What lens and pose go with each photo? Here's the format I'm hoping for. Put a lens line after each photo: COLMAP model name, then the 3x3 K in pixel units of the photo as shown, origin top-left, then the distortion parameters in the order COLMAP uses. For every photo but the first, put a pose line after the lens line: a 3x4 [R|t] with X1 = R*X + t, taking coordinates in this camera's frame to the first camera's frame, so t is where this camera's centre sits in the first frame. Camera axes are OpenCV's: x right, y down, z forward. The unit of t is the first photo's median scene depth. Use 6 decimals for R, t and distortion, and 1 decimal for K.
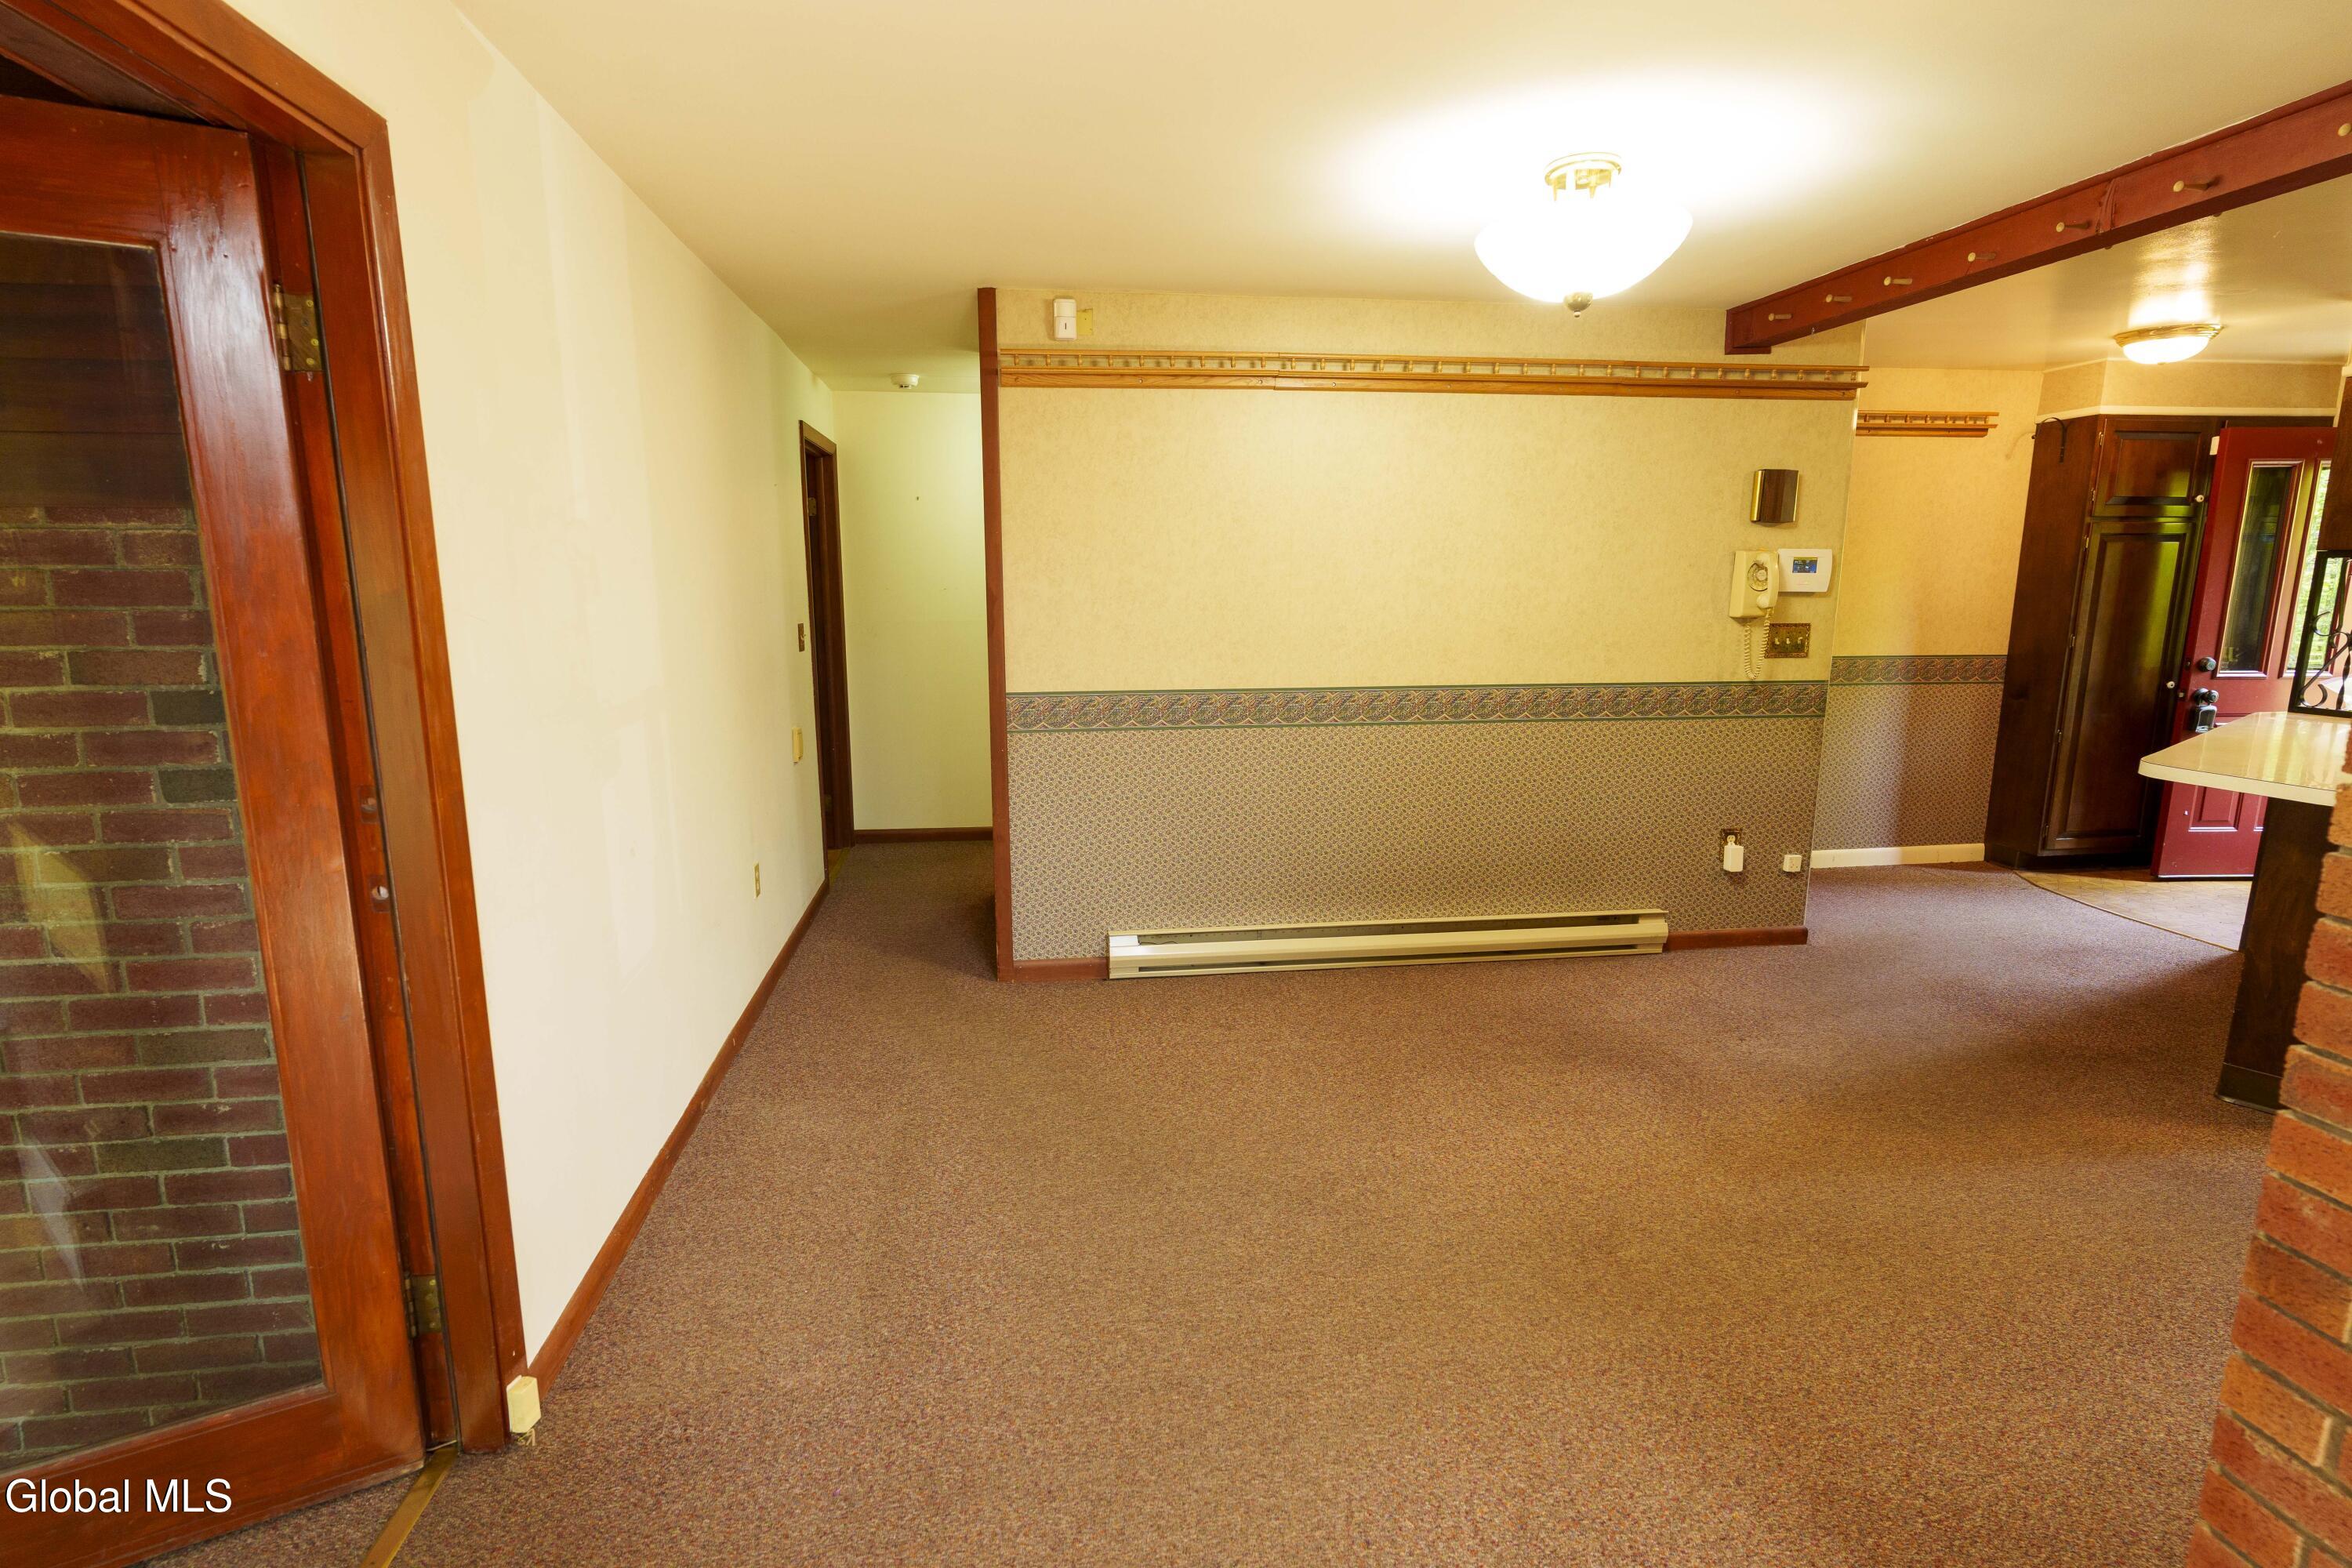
lens RADIAL K [[1131.4, 0, 1170.0], [0, 1131.4, 780.6], [0, 0, 1]] dist [0.000403, 0.000288]
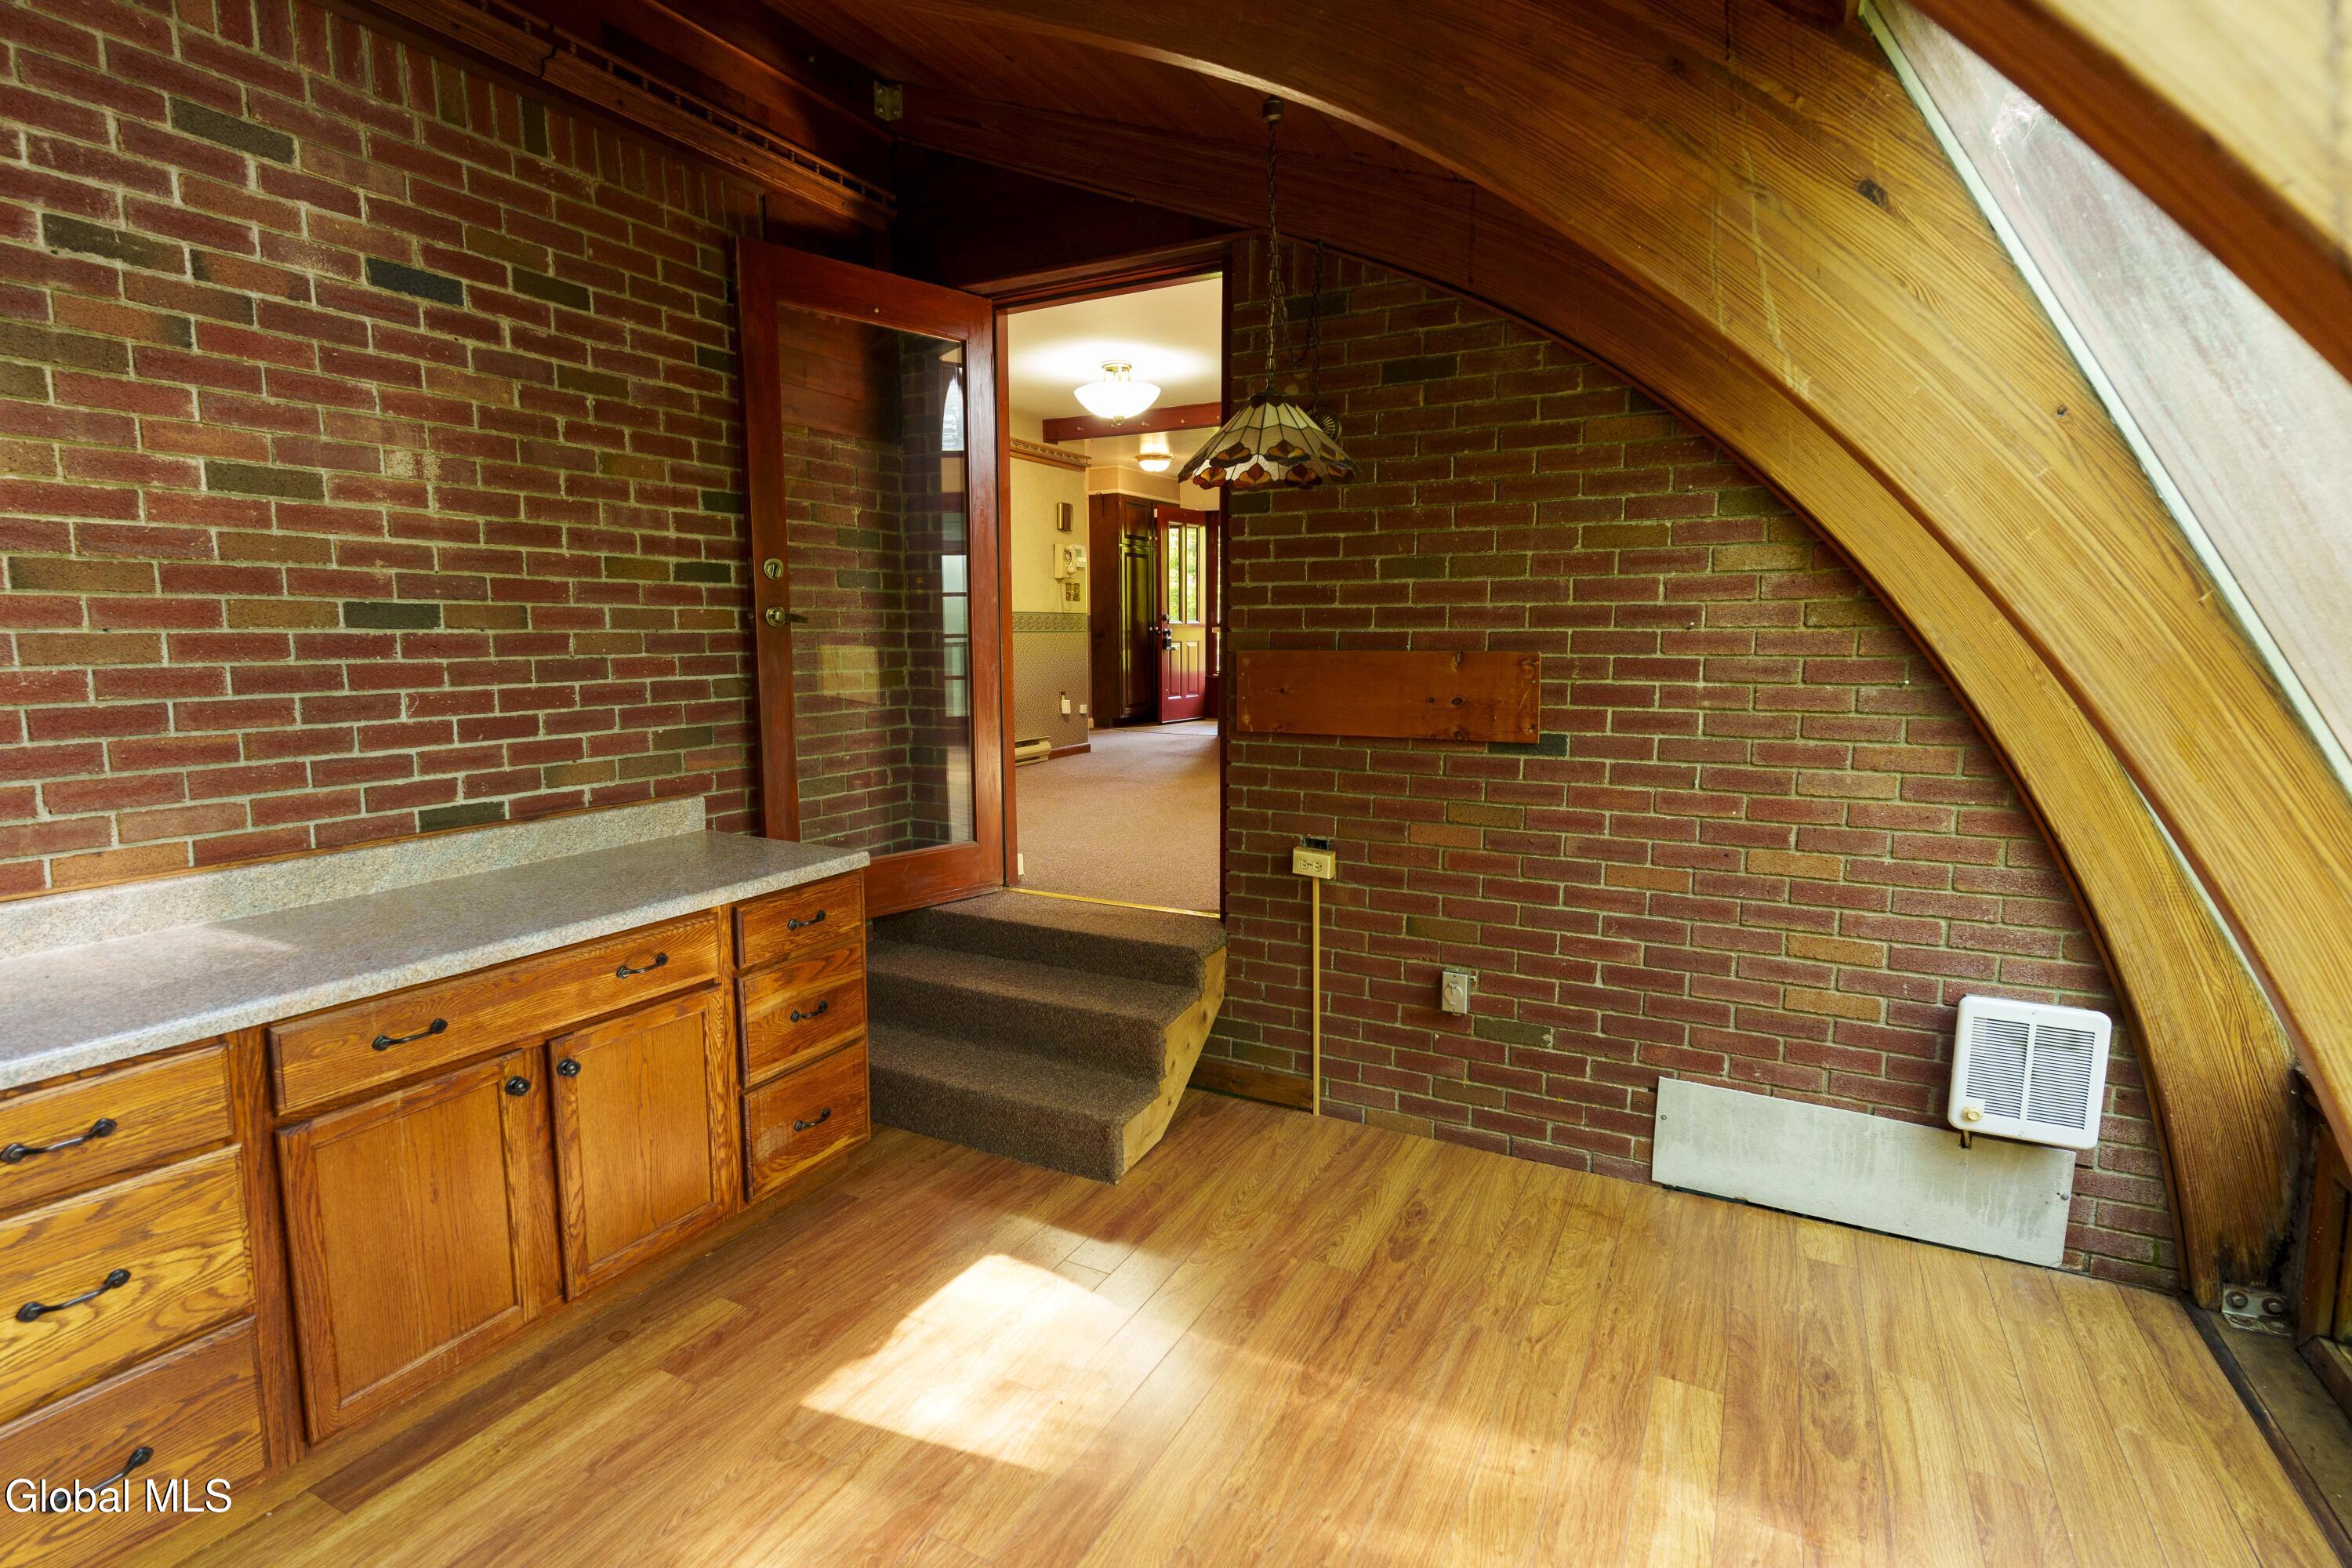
lens RADIAL K [[1131.4, 0, 1161.8], [0, 1131.4, 776.9], [0, 0, 1]] dist [0.000403, 0.000288]
pose [[0.580986, -0.105696, 0.807021, -0.912951], [0.148051, 0.988714, 0.022908, 0.159010], [-0.800335, 0.106171, 0.590078, -0.220764]]
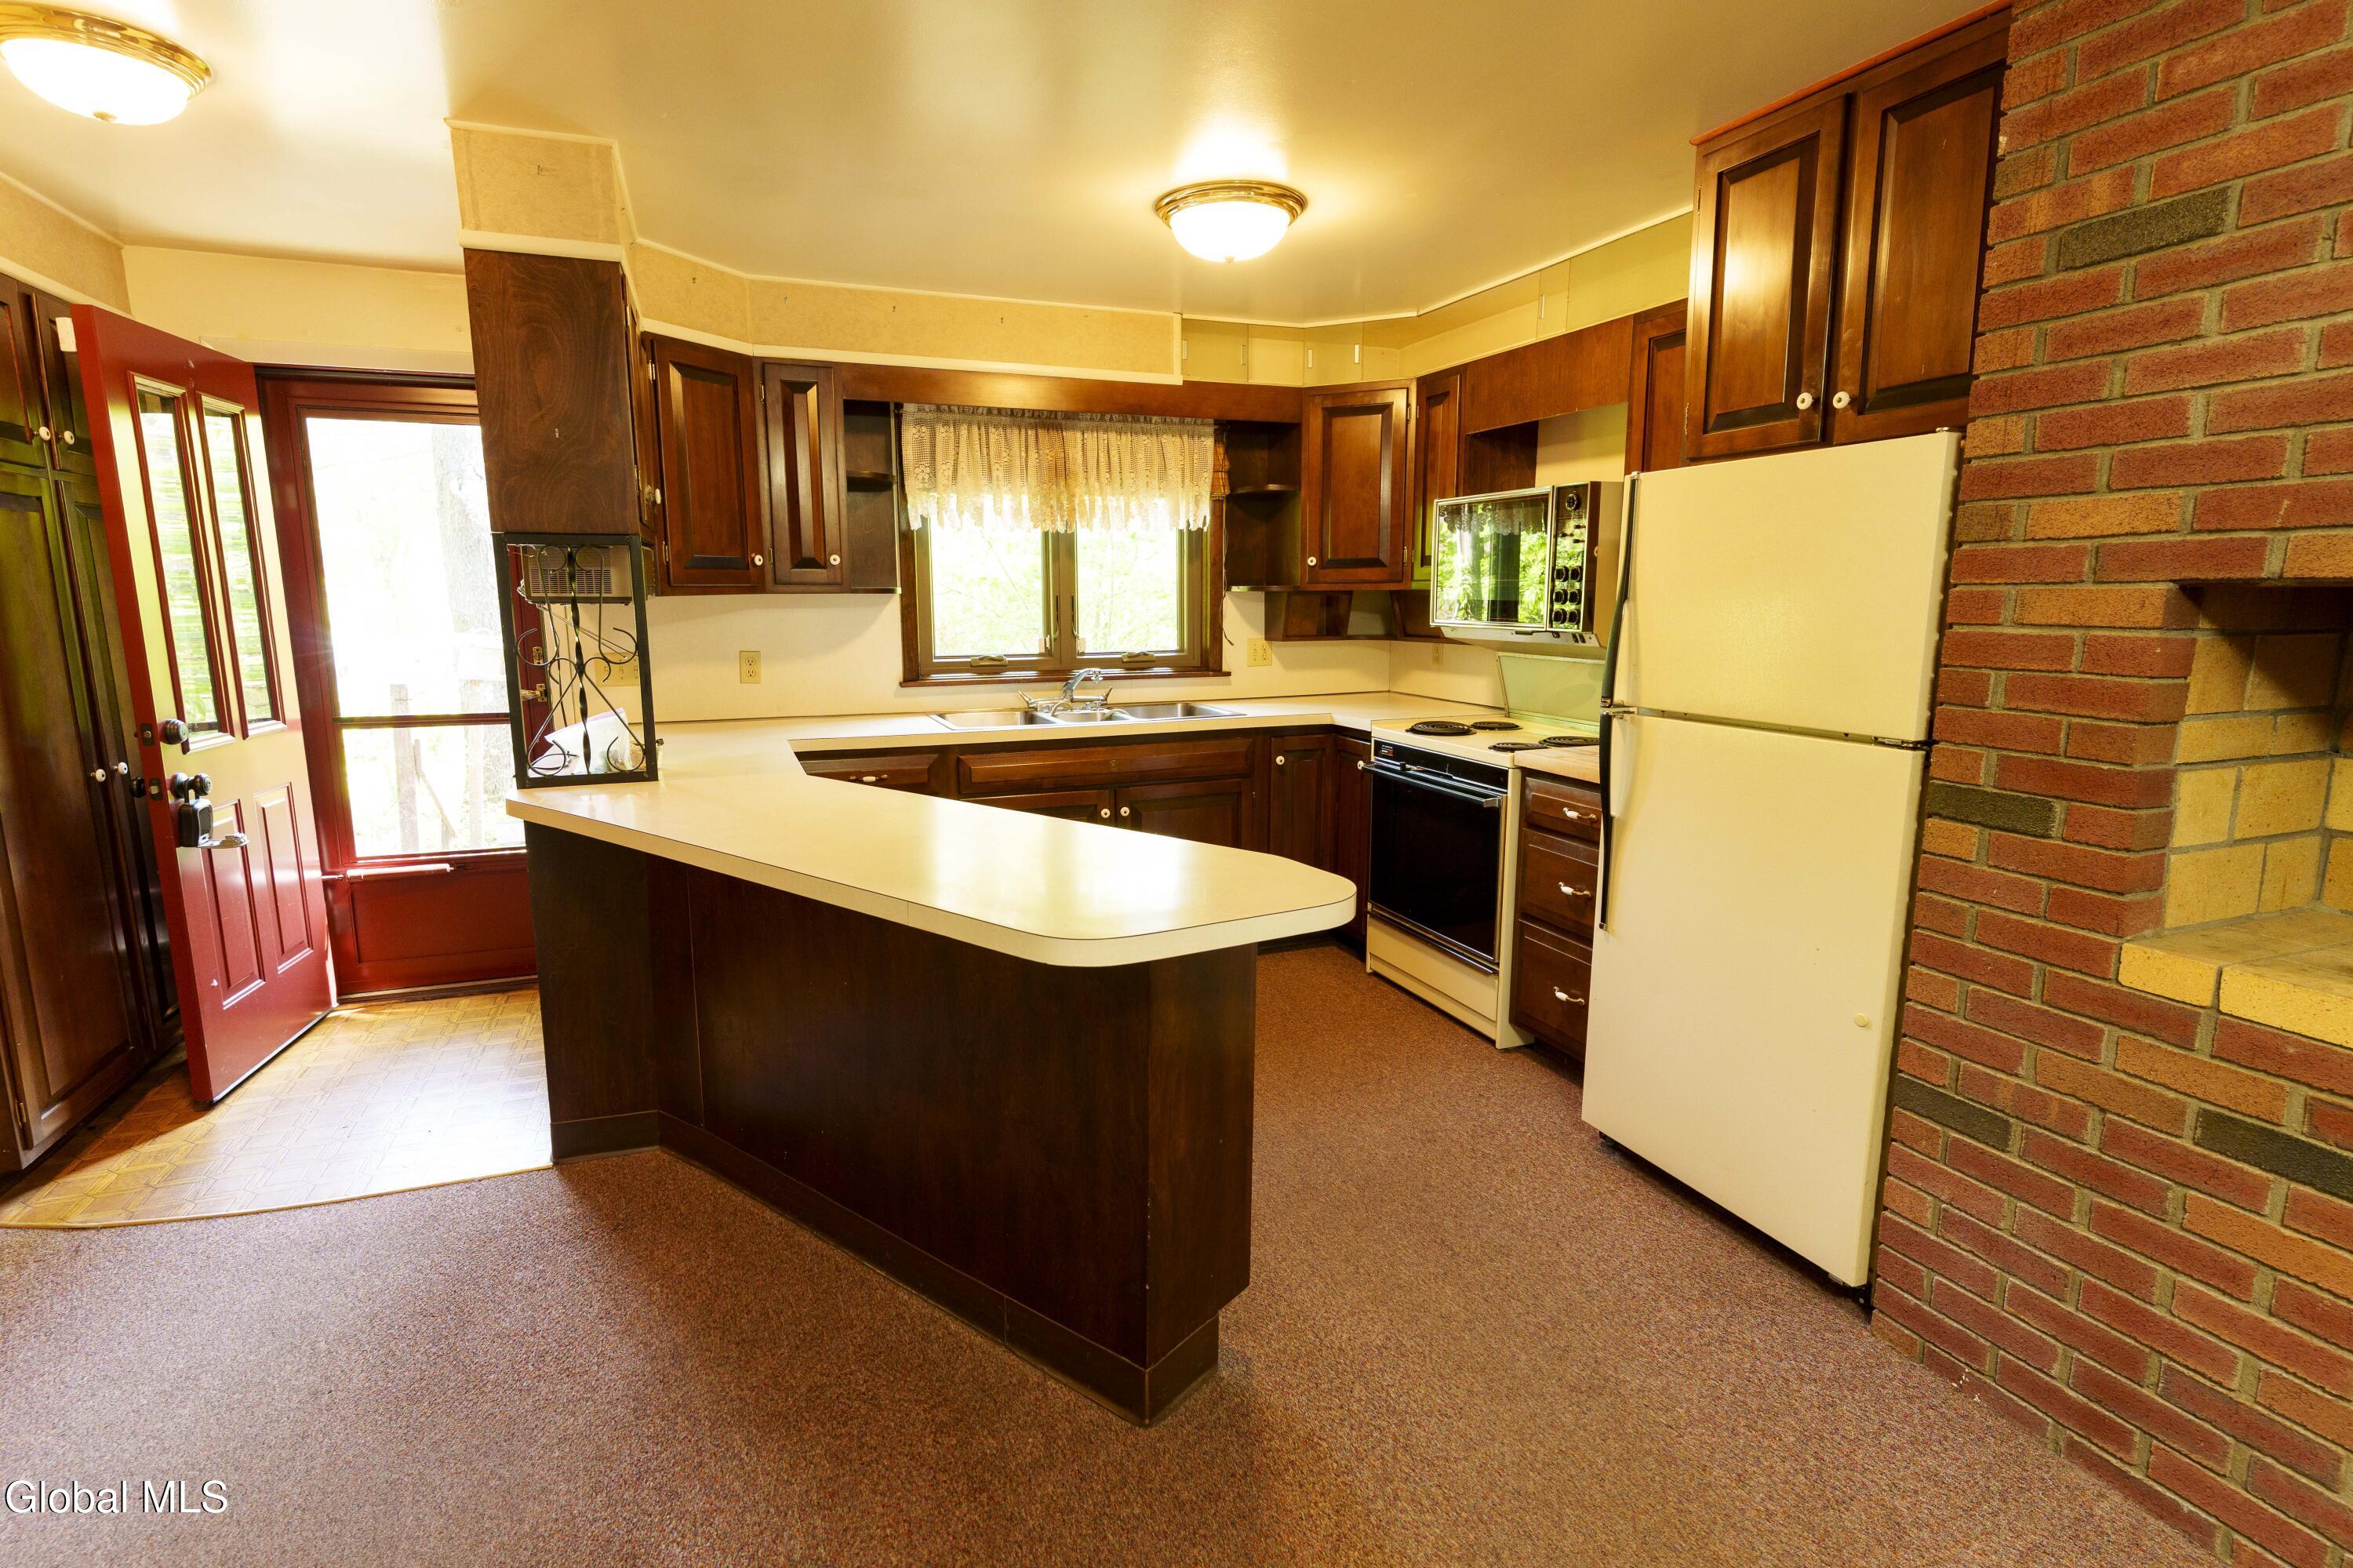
lens RADIAL K [[1132.0, 0, 1164.0], [0, 1132.0, 786.9], [0, 0, 1]] dist [0.000403, 0.000288]
pose [[-0.230845, -0.152507, 0.960964, 0.281768], [0.181938, 0.963454, 0.196607, -0.109457], [-0.955829, 0.220222, -0.194662, 0.728408]]
